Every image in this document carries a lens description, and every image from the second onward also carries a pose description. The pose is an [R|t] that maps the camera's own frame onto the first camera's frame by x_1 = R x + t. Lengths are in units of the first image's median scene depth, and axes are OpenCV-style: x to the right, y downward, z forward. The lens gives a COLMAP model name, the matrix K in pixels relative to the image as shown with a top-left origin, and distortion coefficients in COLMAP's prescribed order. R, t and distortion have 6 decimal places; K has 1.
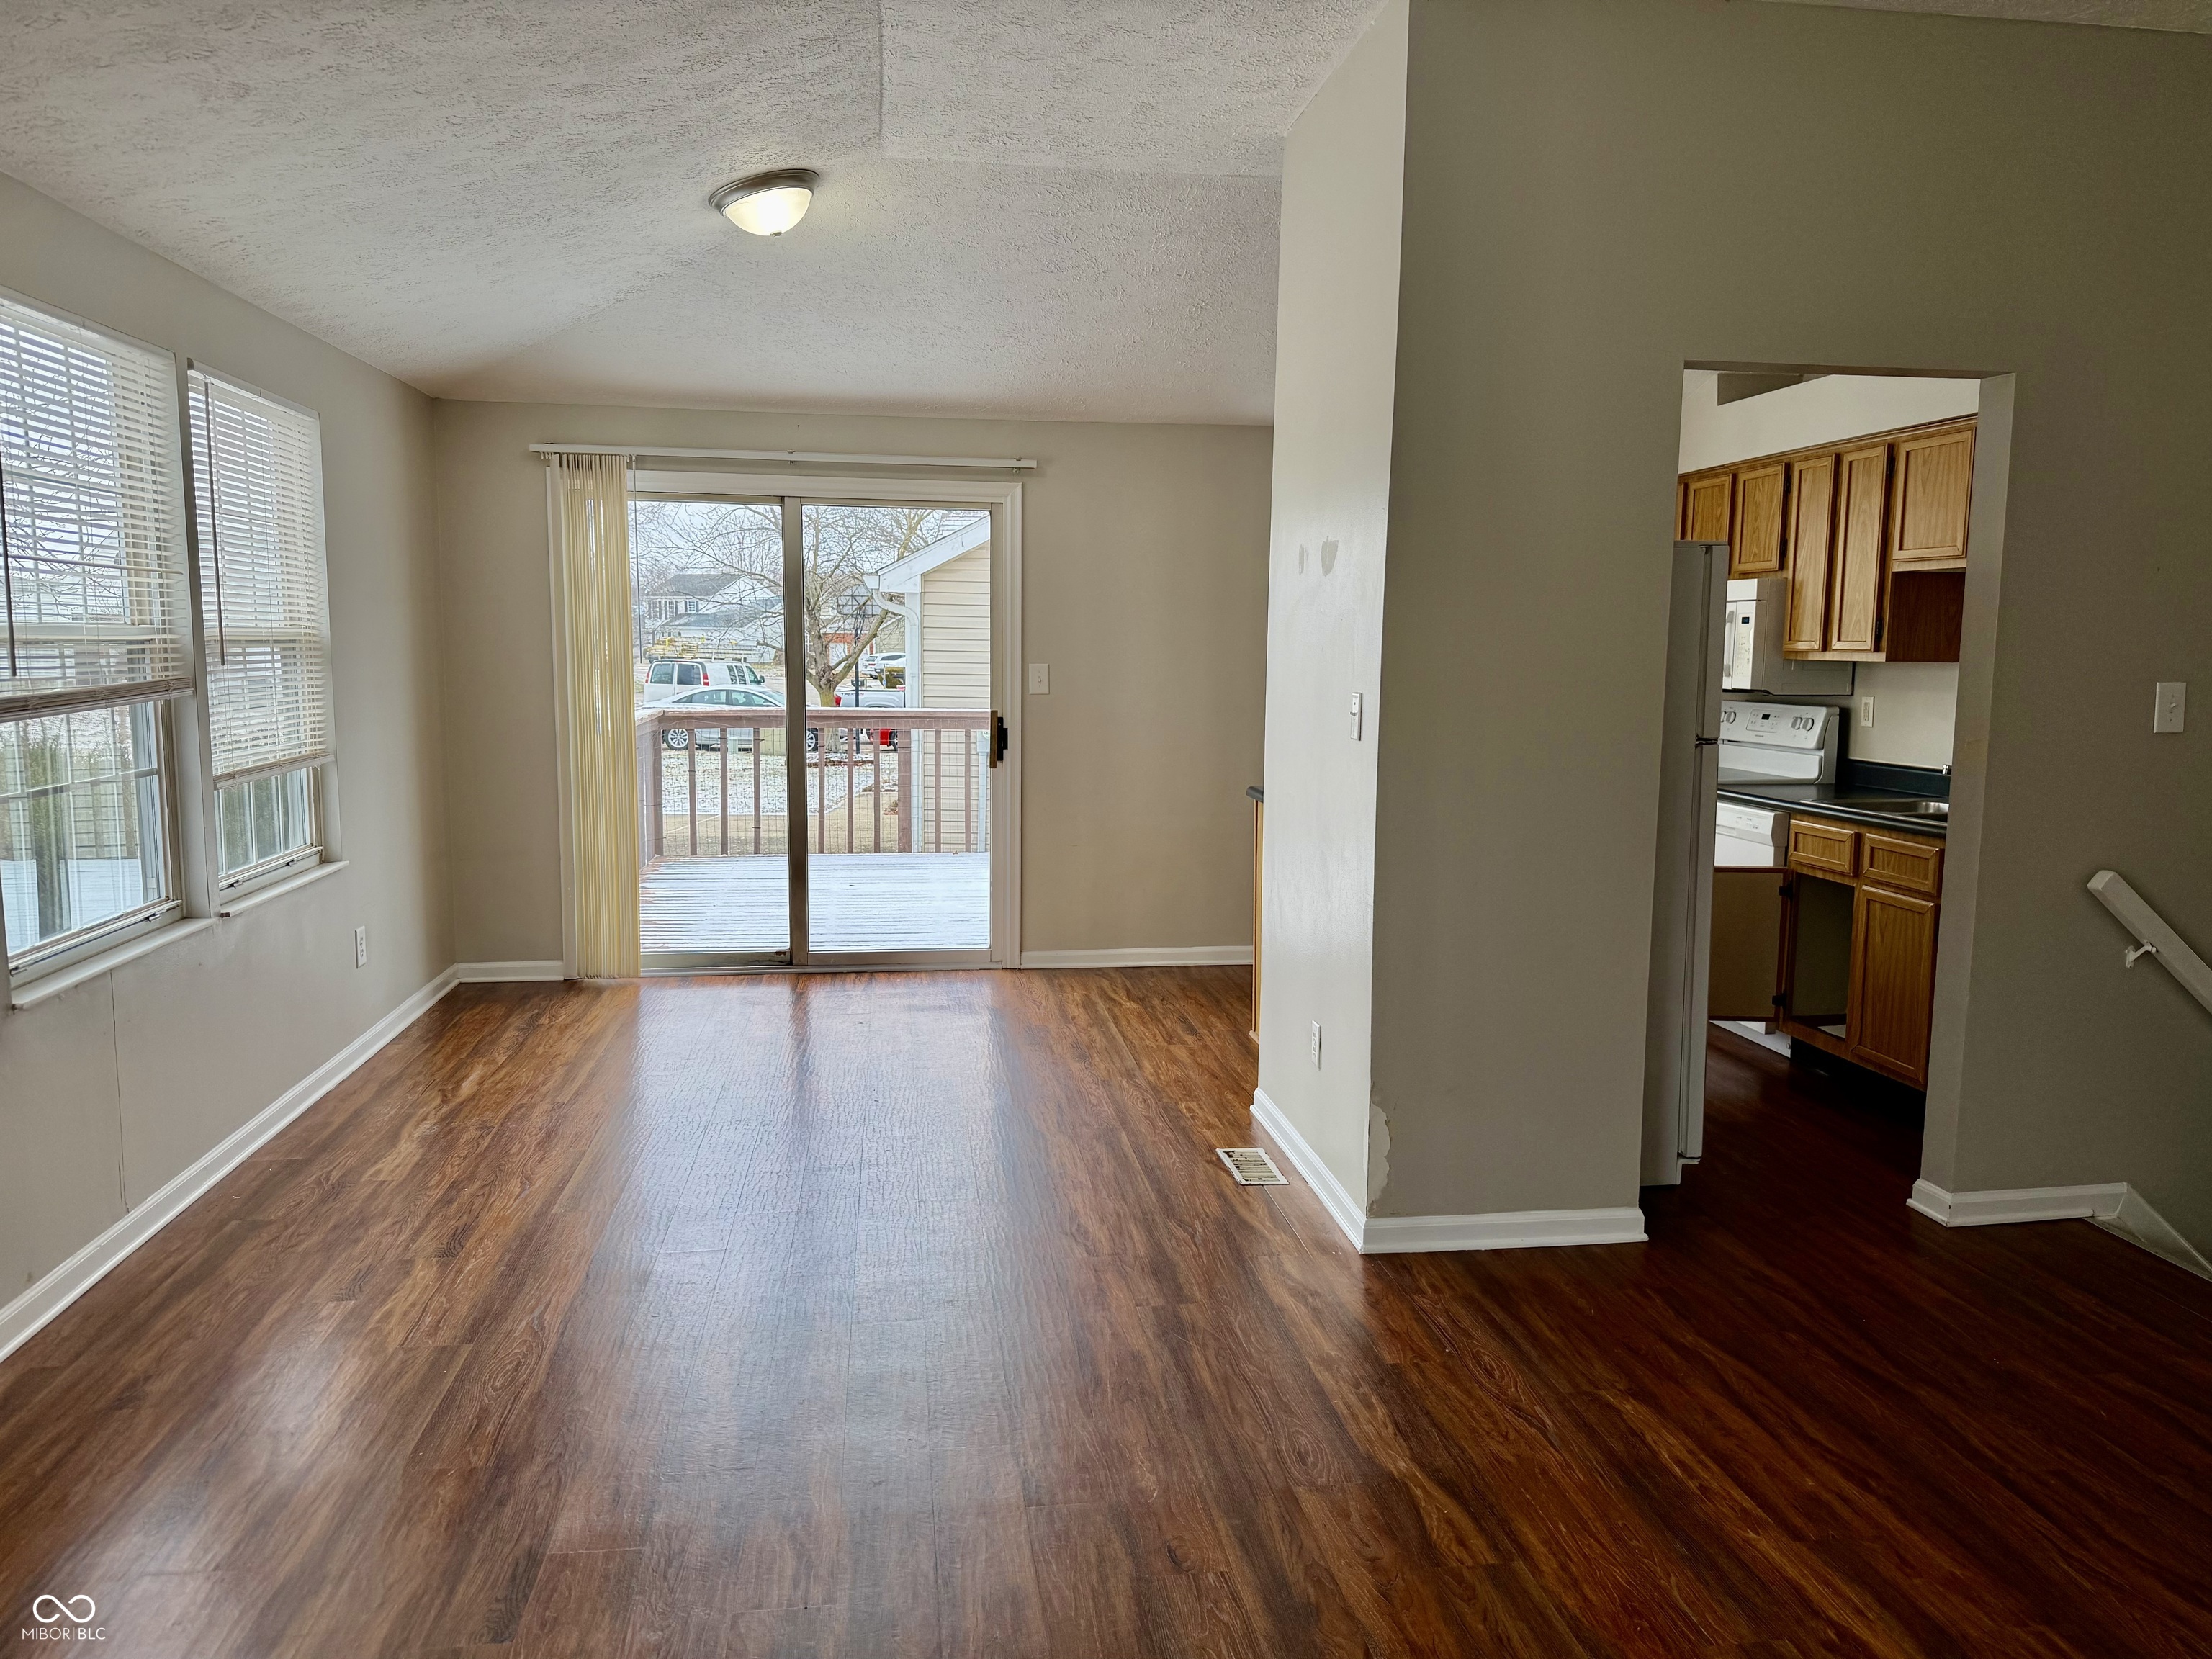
lens RADIAL K [[1572.4, 0, 1106.0], [0, 1572.4, 829.5], [0, 0, 1]] dist [0.046371, -0.062504]
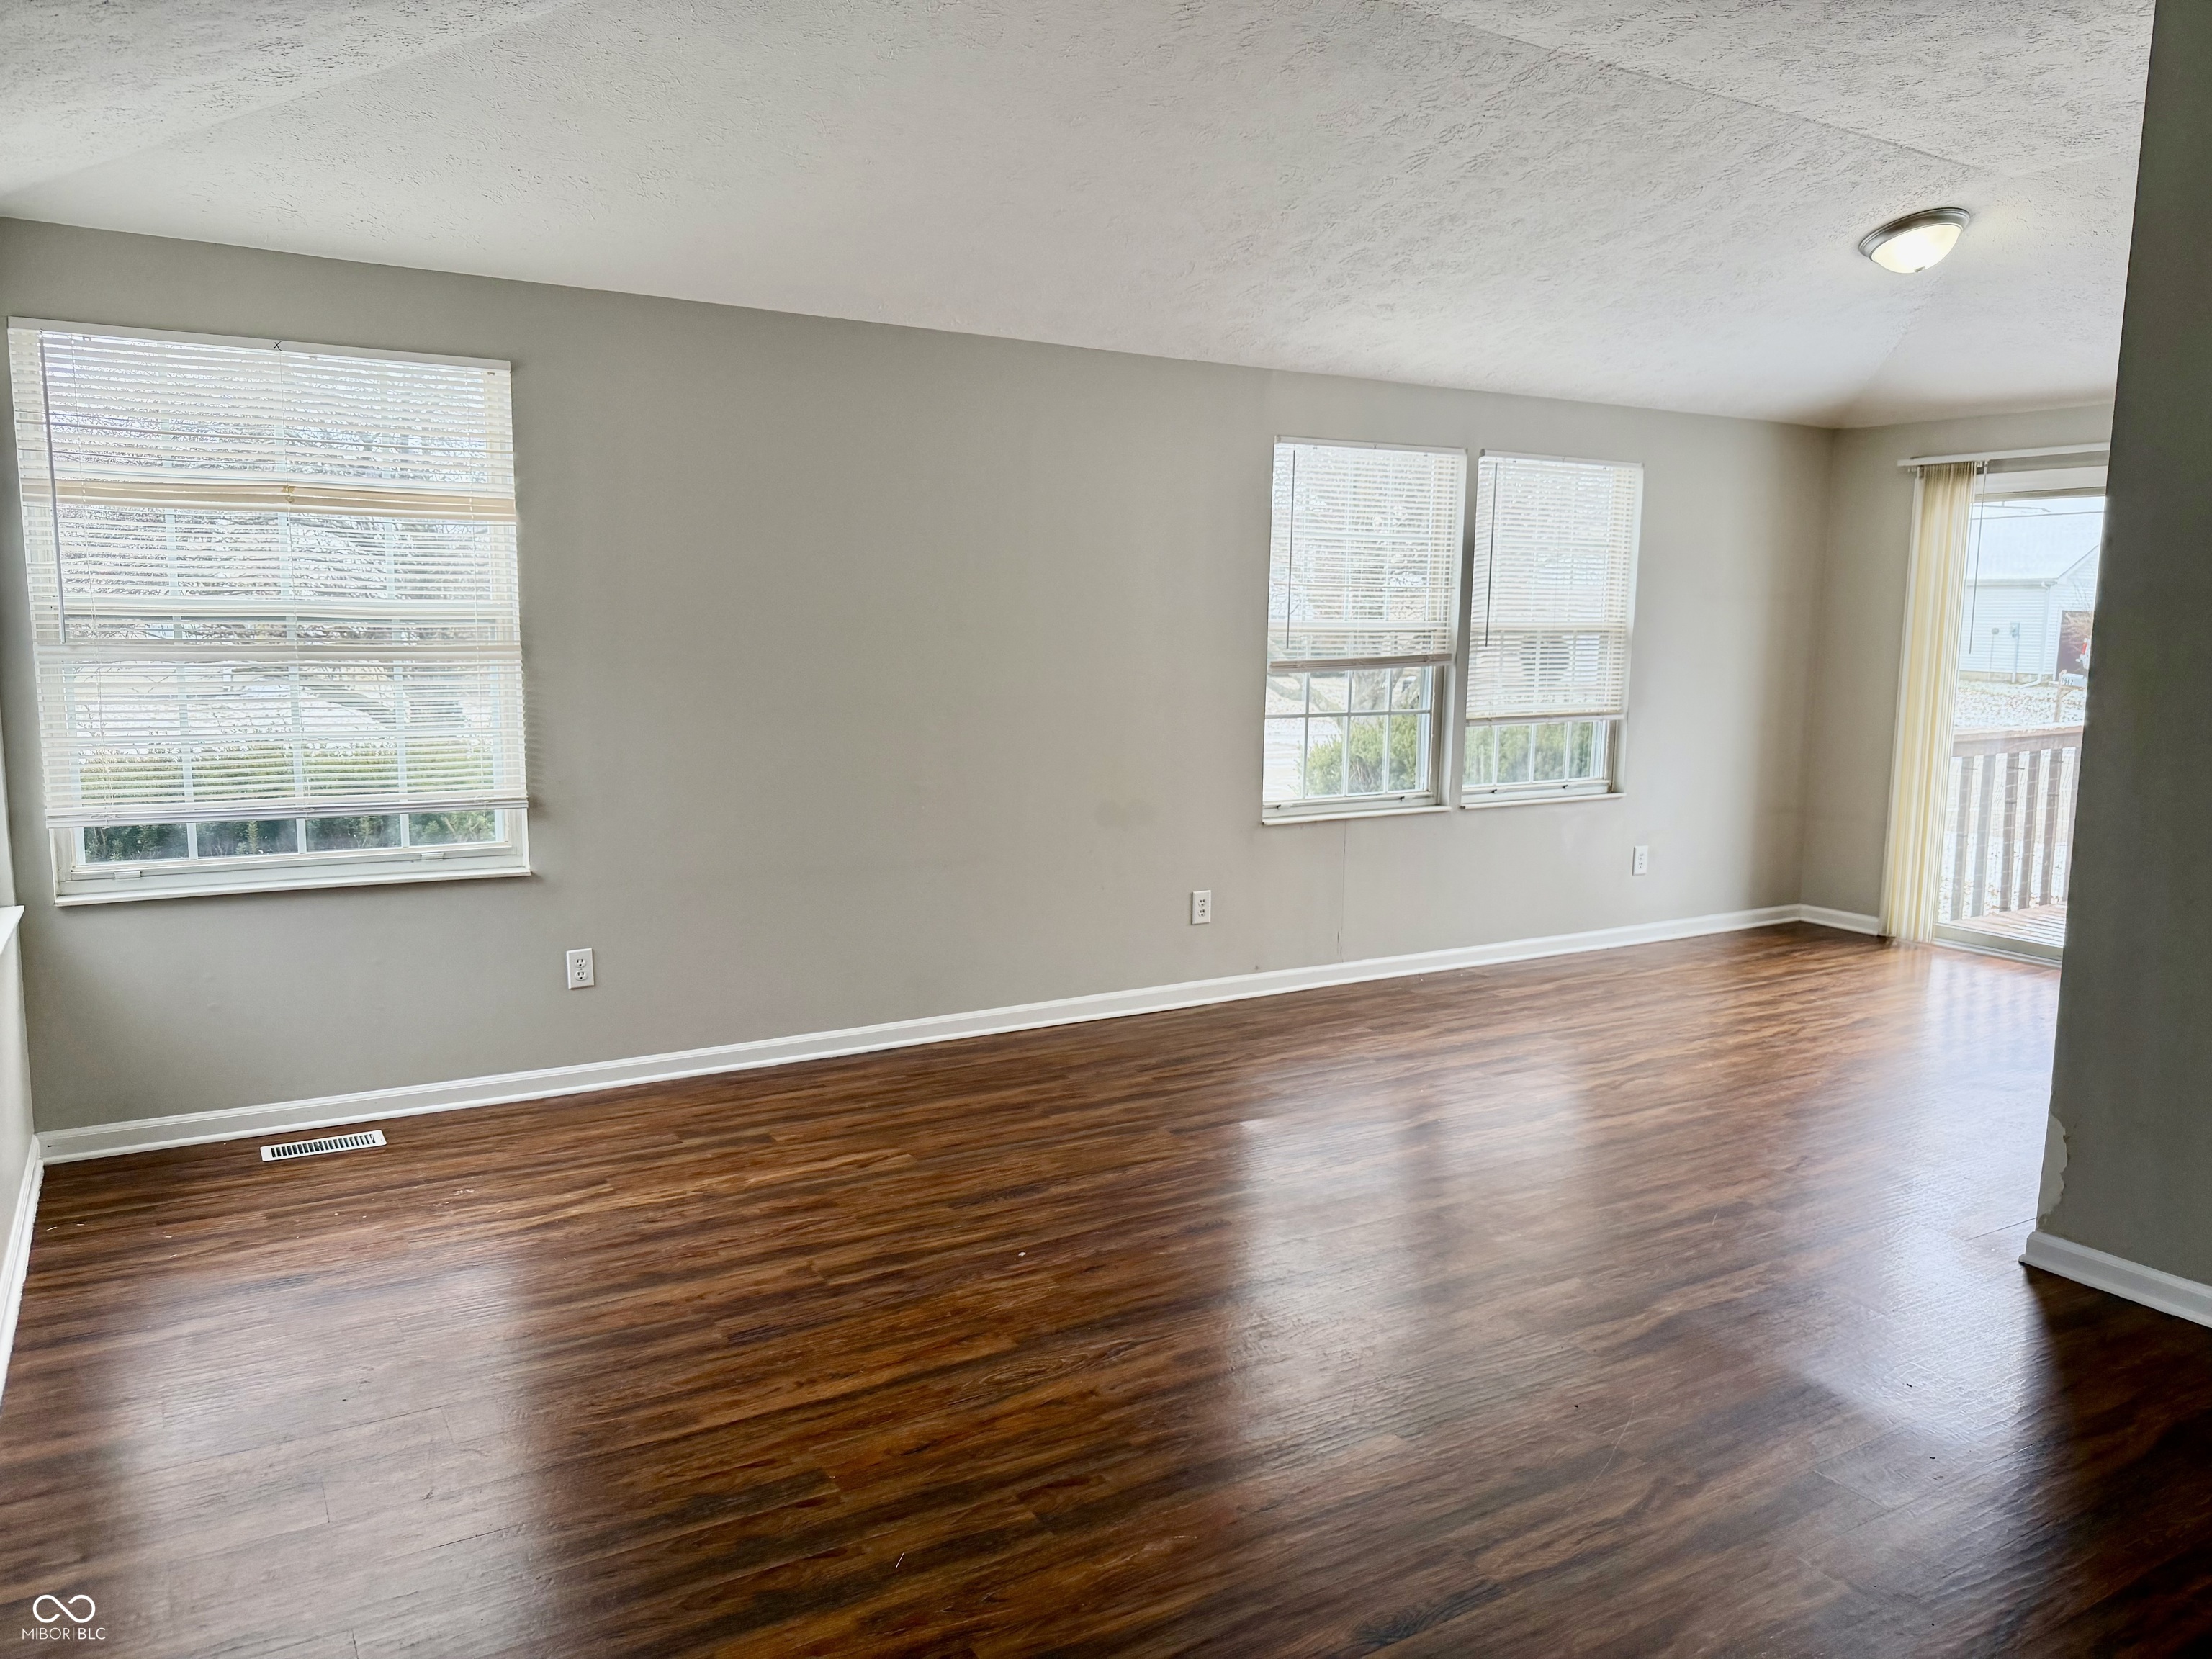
lens RADIAL K [[1546.9, 0, 1099.3], [0, 1546.9, 841.4], [0, 0, 1]] dist [0.006836, -0.014896]
pose [[0.389929, 0.129738, -0.911660, 0.542852], [-0.117579, 0.988936, 0.090445, -0.005840], [0.913307, 0.071925, 0.400870, 0.051740]]
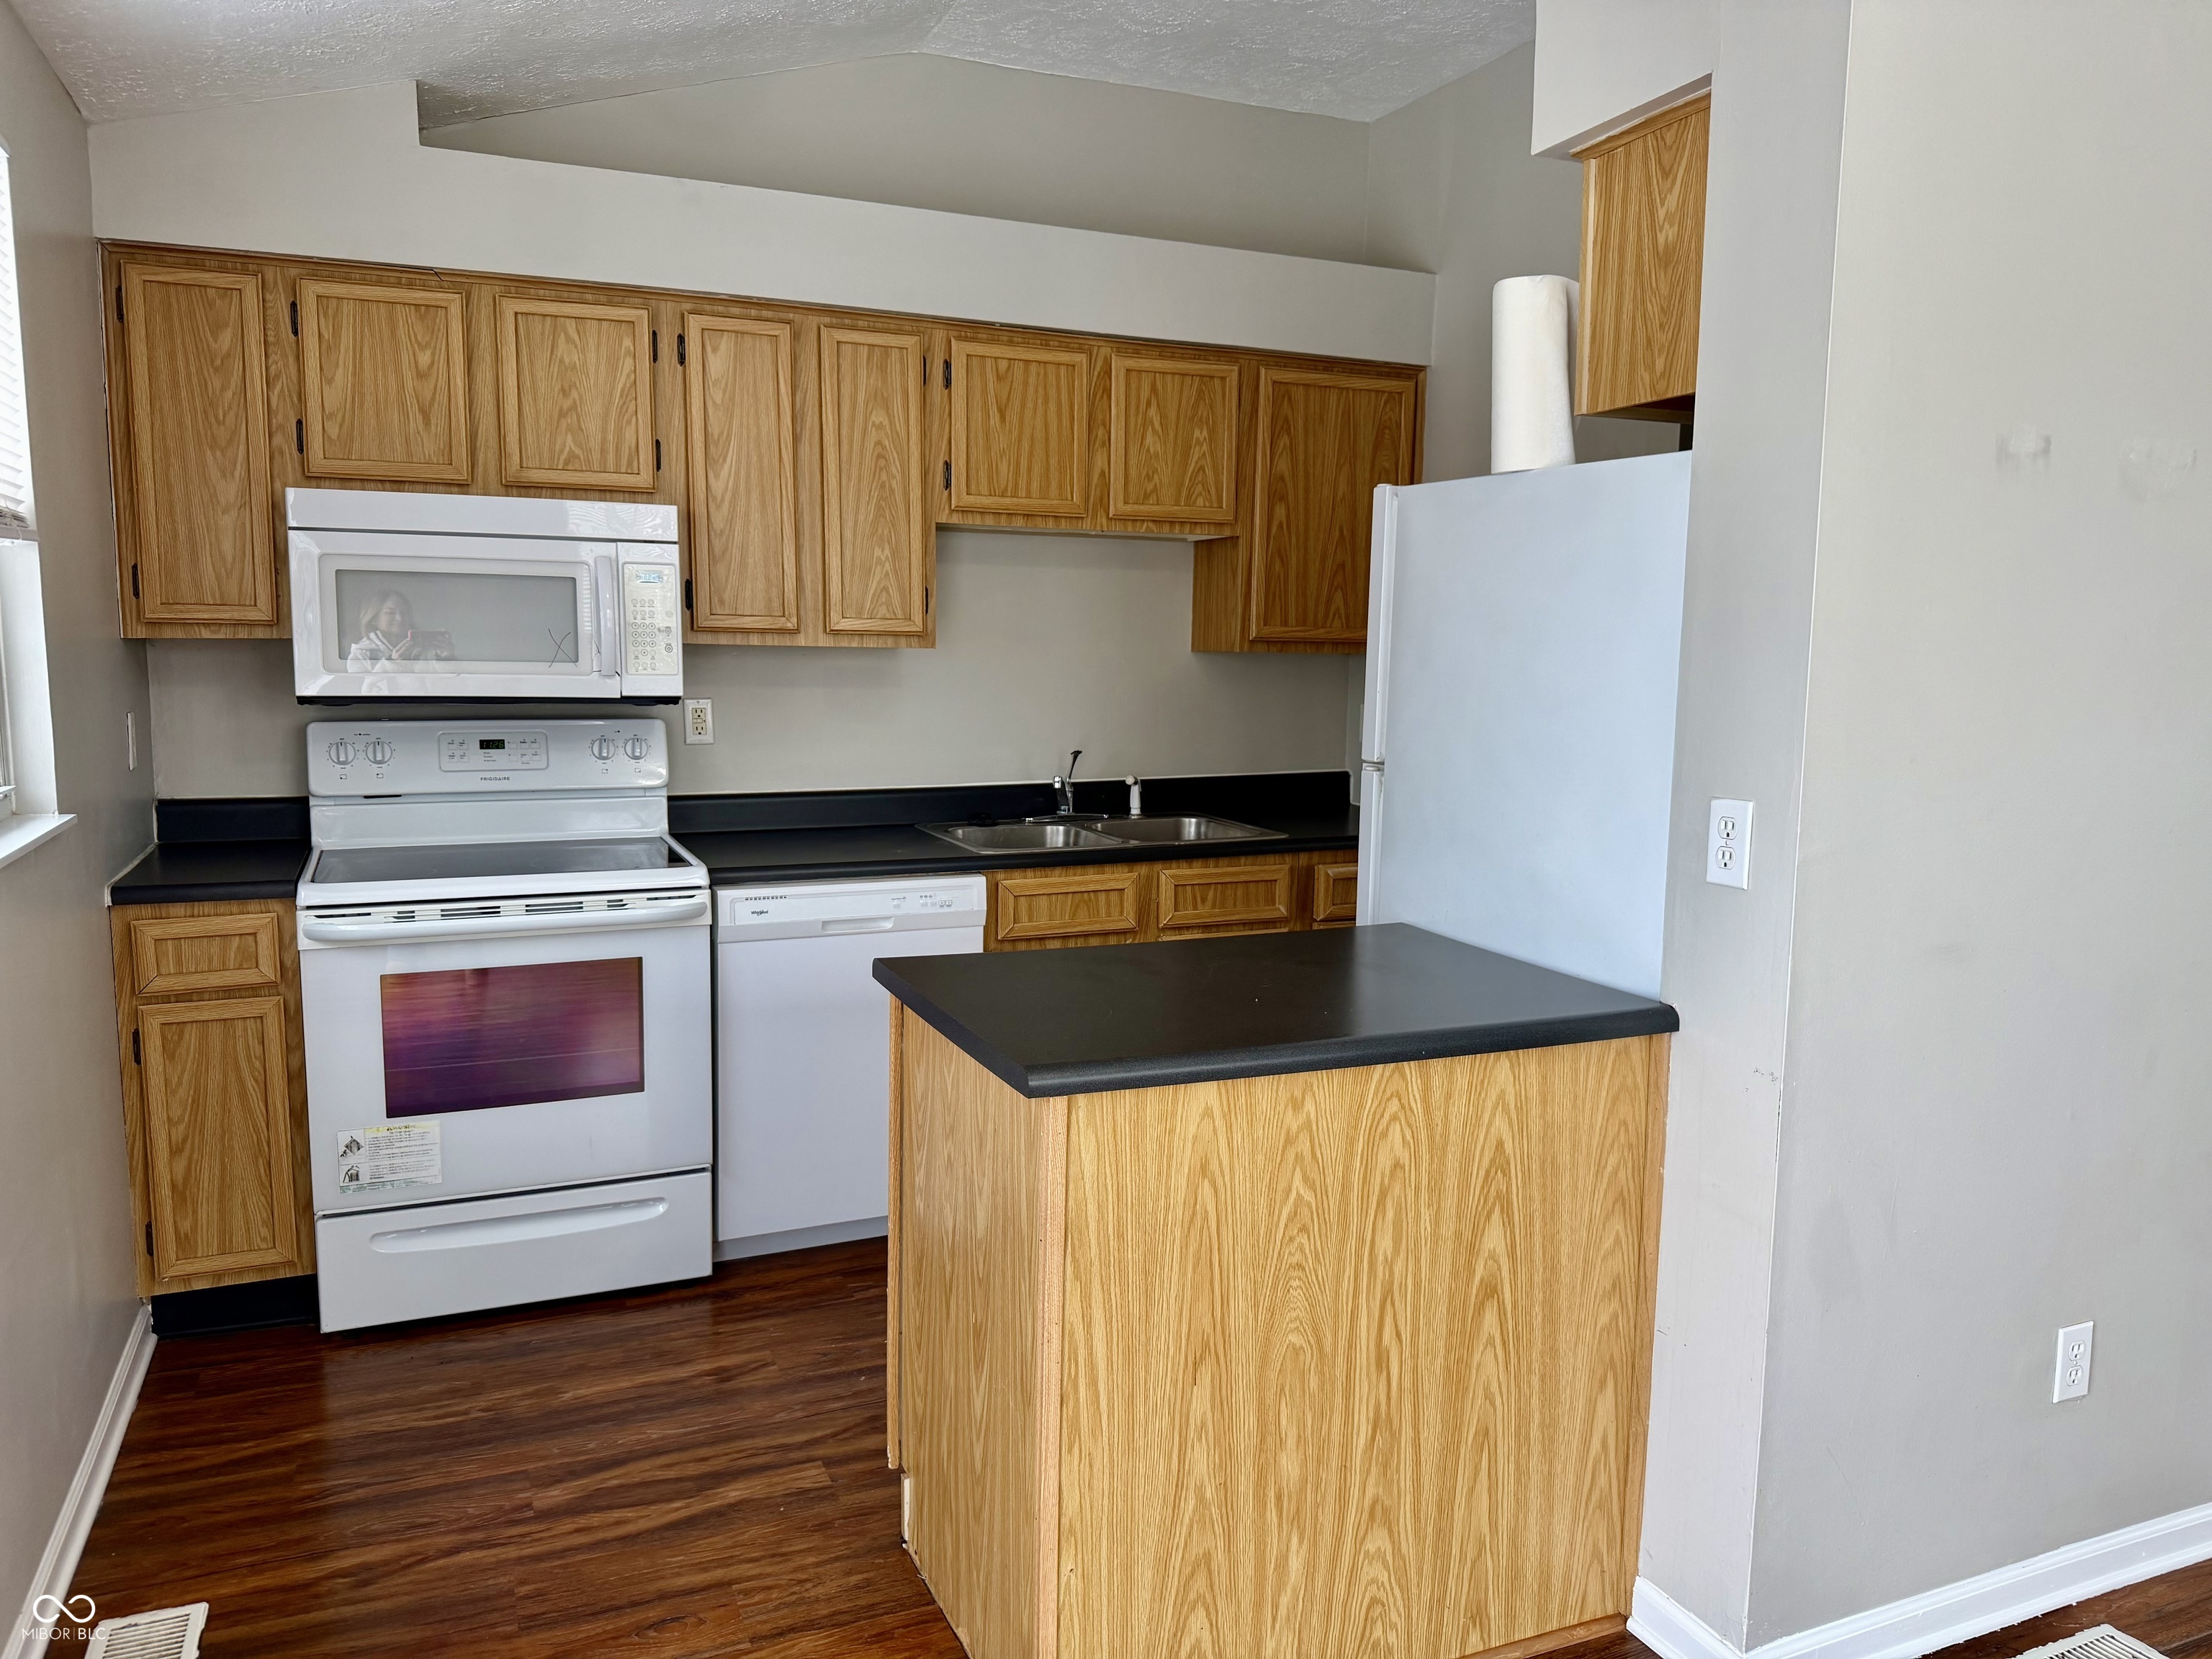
lens RADIAL K [[1533.3, 0, 1097.4], [0, 1533.3, 845.0], [0, 0, 1]] dist [0.154955, -0.310573]
pose [[-0.262417, -0.144597, 0.954059, -0.212532], [0.097996, 0.979604, 0.175423, -0.134600], [-0.959966, 0.139528, -0.242895, 1.115833]]
